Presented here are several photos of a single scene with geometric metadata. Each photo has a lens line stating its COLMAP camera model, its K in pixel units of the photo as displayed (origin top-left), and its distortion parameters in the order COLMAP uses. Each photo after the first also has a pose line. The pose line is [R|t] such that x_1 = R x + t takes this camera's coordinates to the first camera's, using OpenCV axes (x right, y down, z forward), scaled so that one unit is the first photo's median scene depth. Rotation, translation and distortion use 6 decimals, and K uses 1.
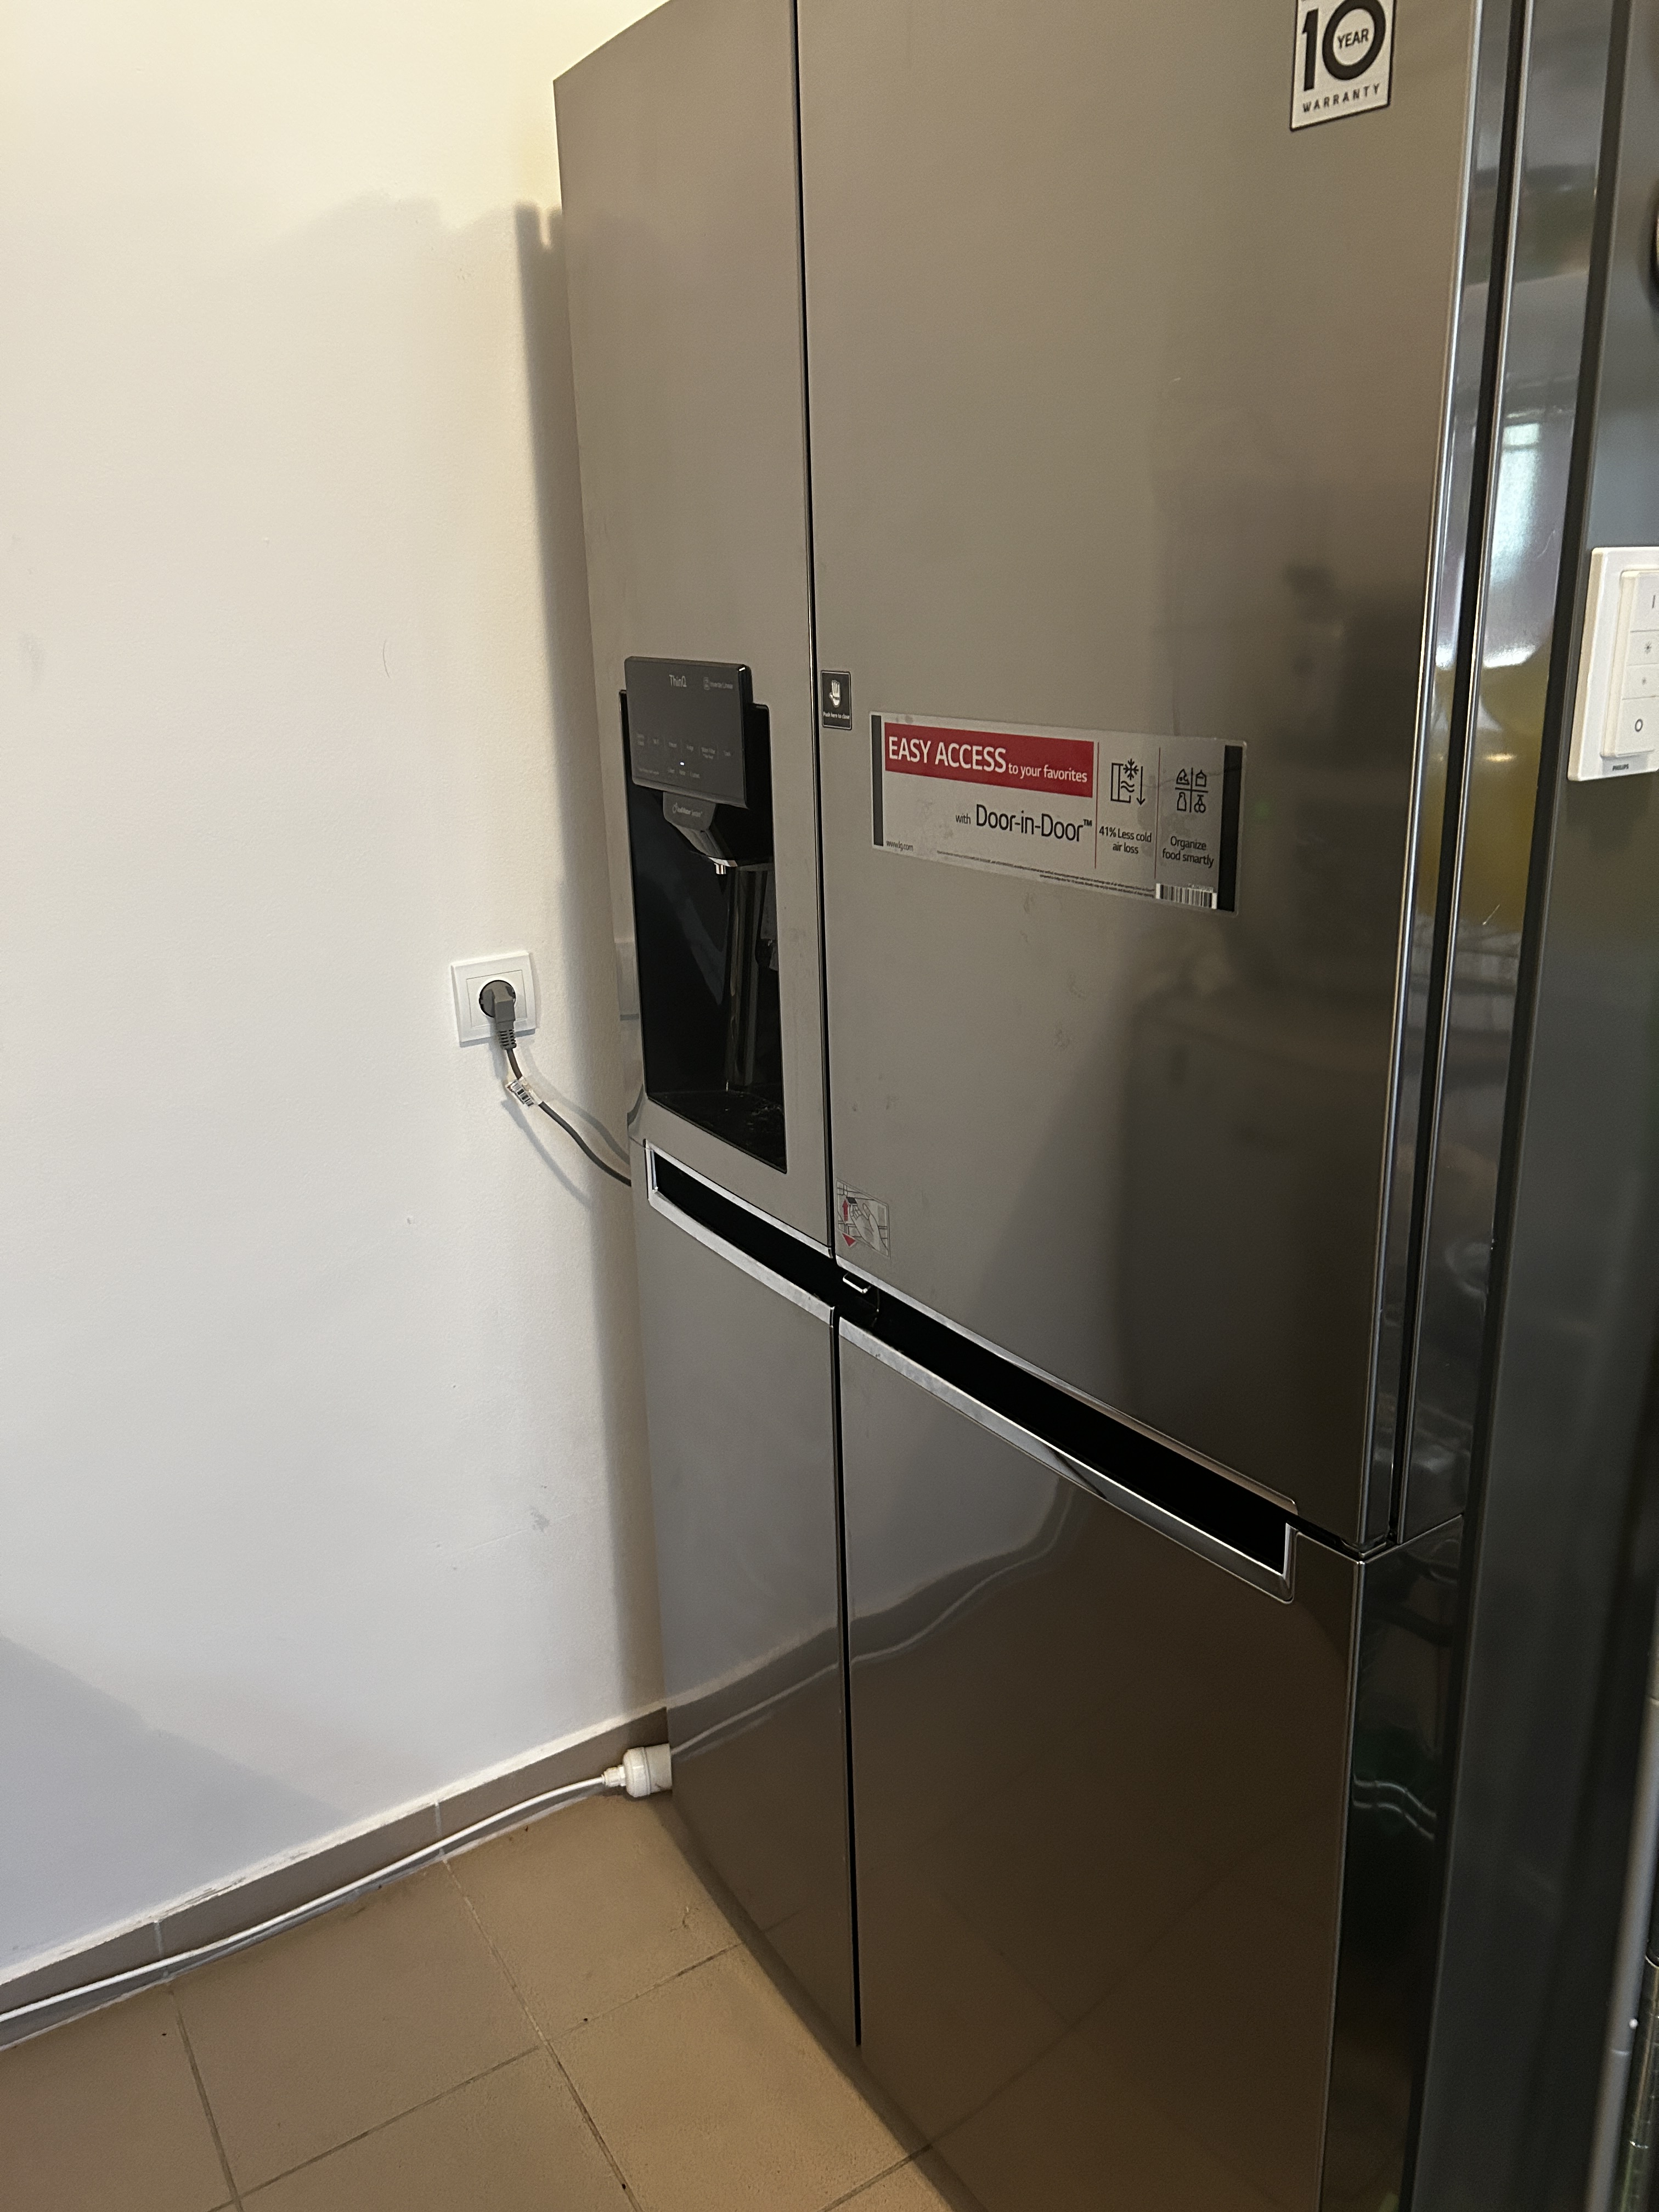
lens RADIAL K [[1666.0, 0, 829.5], [0, 1666.0, 1106.0], [0, 0, 1]] dist [0.114395, -0.154290]
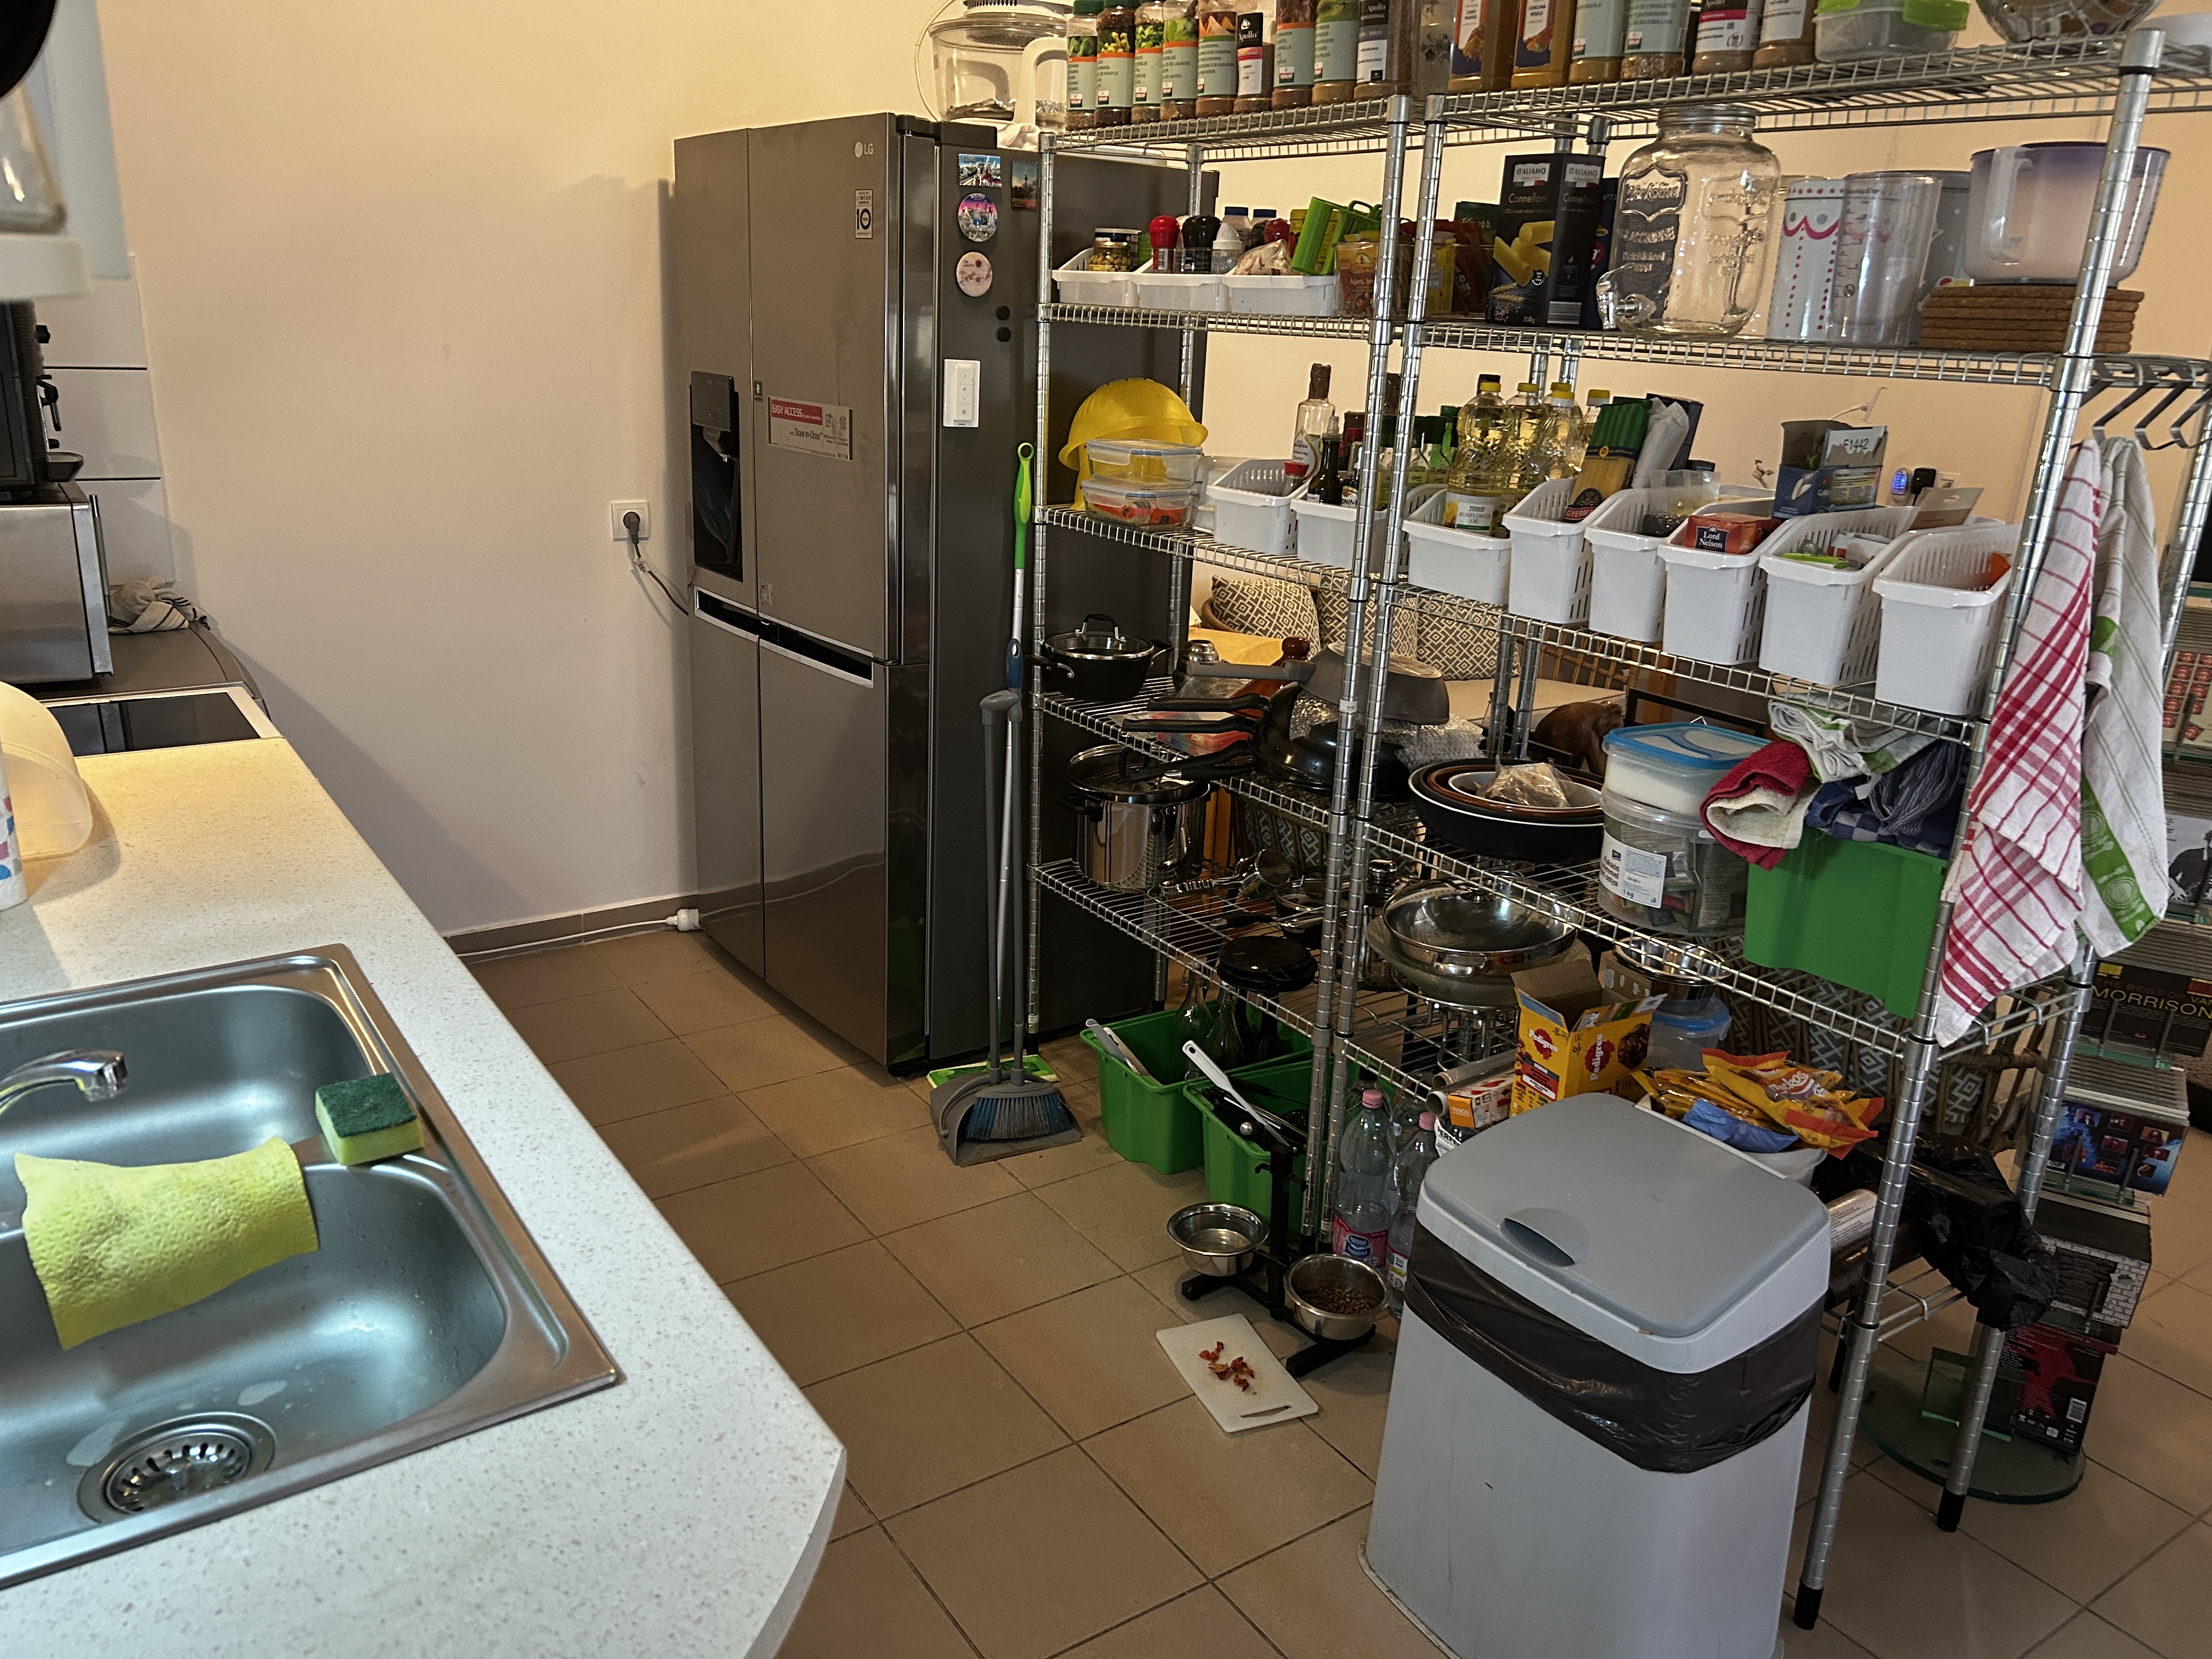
lens RADIAL K [[1666.0, 0, 1099.4], [0, 1666.0, 837.3], [0, 0, 1]] dist [0.114395, -0.154290]
pose [[0.996464, 0.060494, 0.058314, 0.350712], [-0.059722, 0.998104, -0.014898, 0.392174], [-0.059105, 0.011363, 0.998187, -1.408262]]
